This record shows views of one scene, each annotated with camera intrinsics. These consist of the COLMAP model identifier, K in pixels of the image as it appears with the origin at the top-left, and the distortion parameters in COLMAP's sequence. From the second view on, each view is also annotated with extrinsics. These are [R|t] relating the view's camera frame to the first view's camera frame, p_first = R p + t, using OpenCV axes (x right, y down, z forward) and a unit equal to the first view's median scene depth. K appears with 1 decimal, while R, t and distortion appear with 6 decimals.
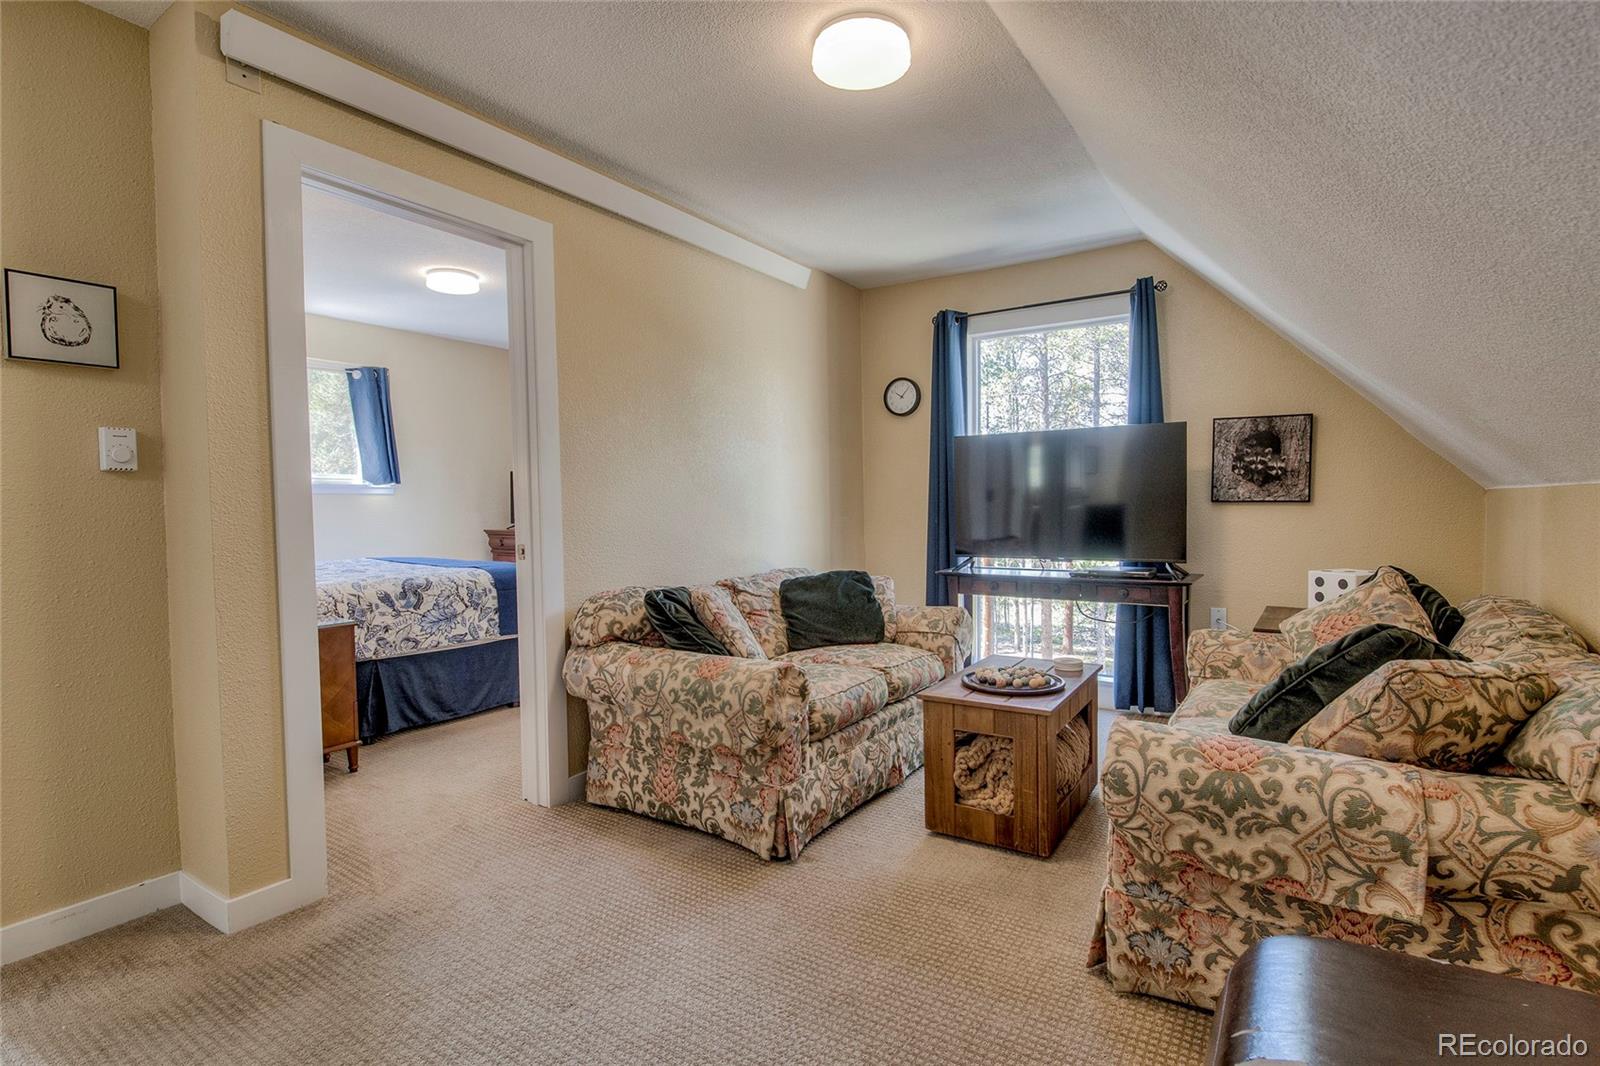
lens RADIAL K [[782.8, 0, 796.7], [0, 782.8, 528.4], [0, 0, 1]] dist [0.004830, 0.000252]
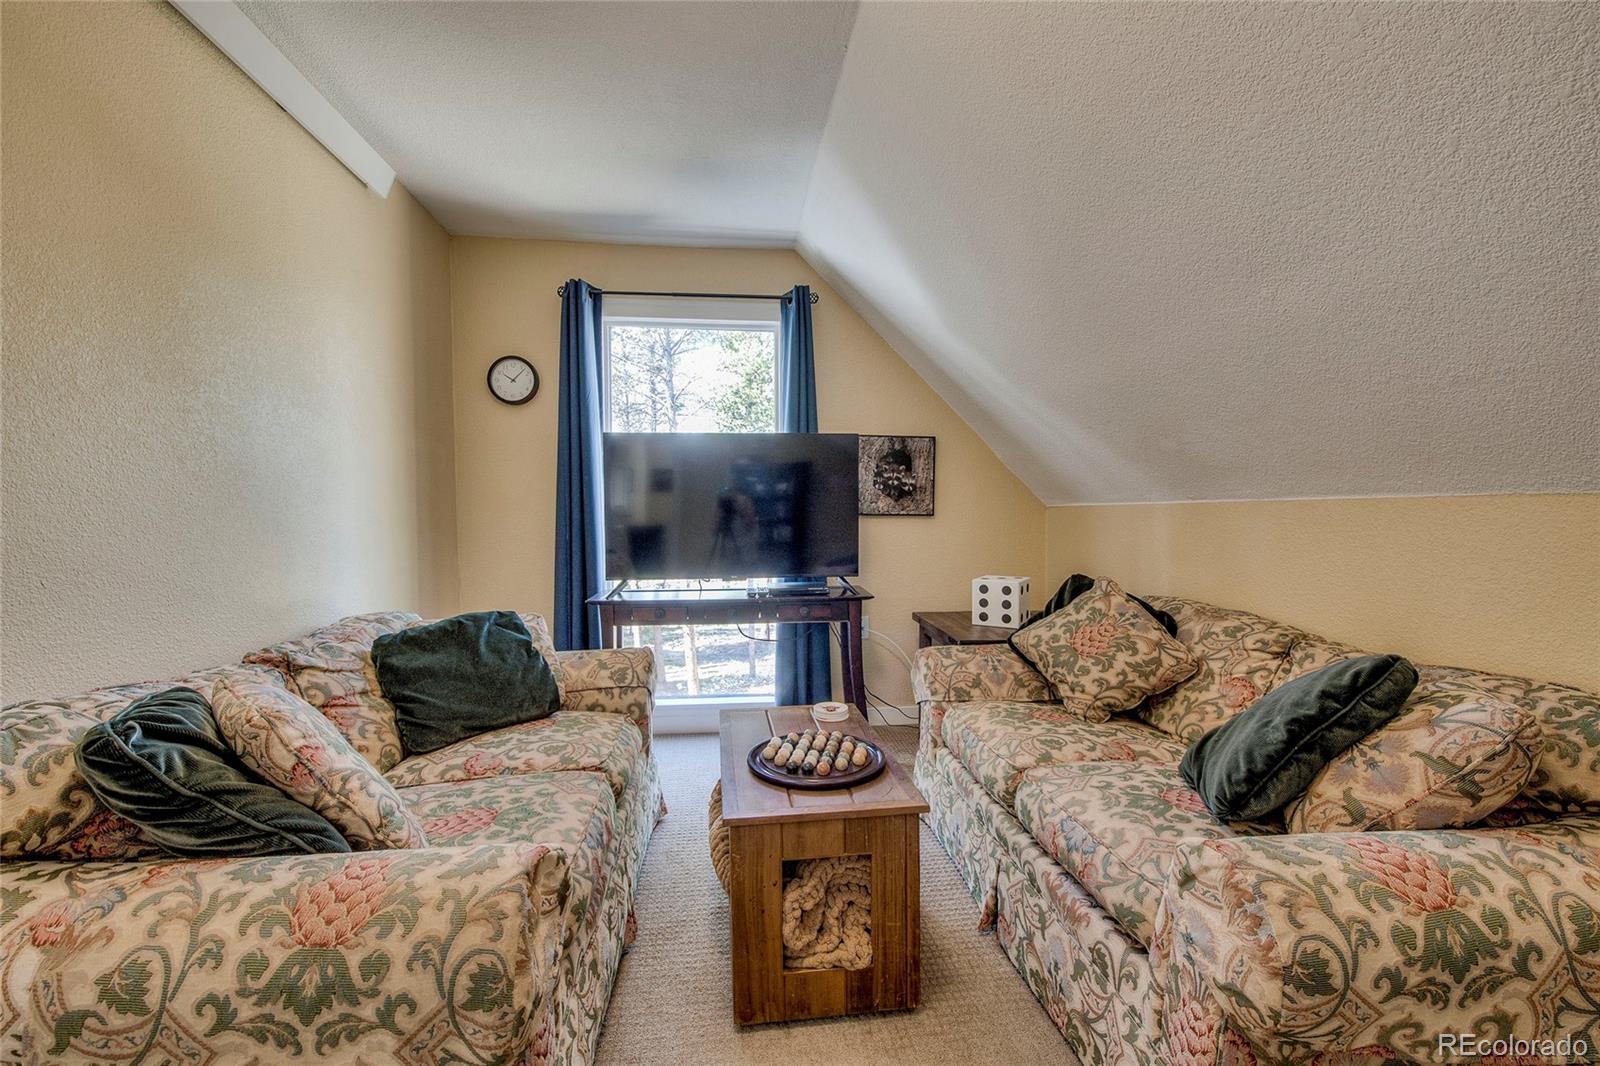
lens RADIAL K [[674.9, 0, 817.6], [0, 674.9, 535.0], [0, 0, 1]] dist [-0.015985, -0.001748]
pose [[0.767981, -0.012089, 0.640359, -0.125932], [0.016631, 0.999861, -0.001070, -0.011370], [-0.640257, 0.011472, 0.768075, 0.535028]]
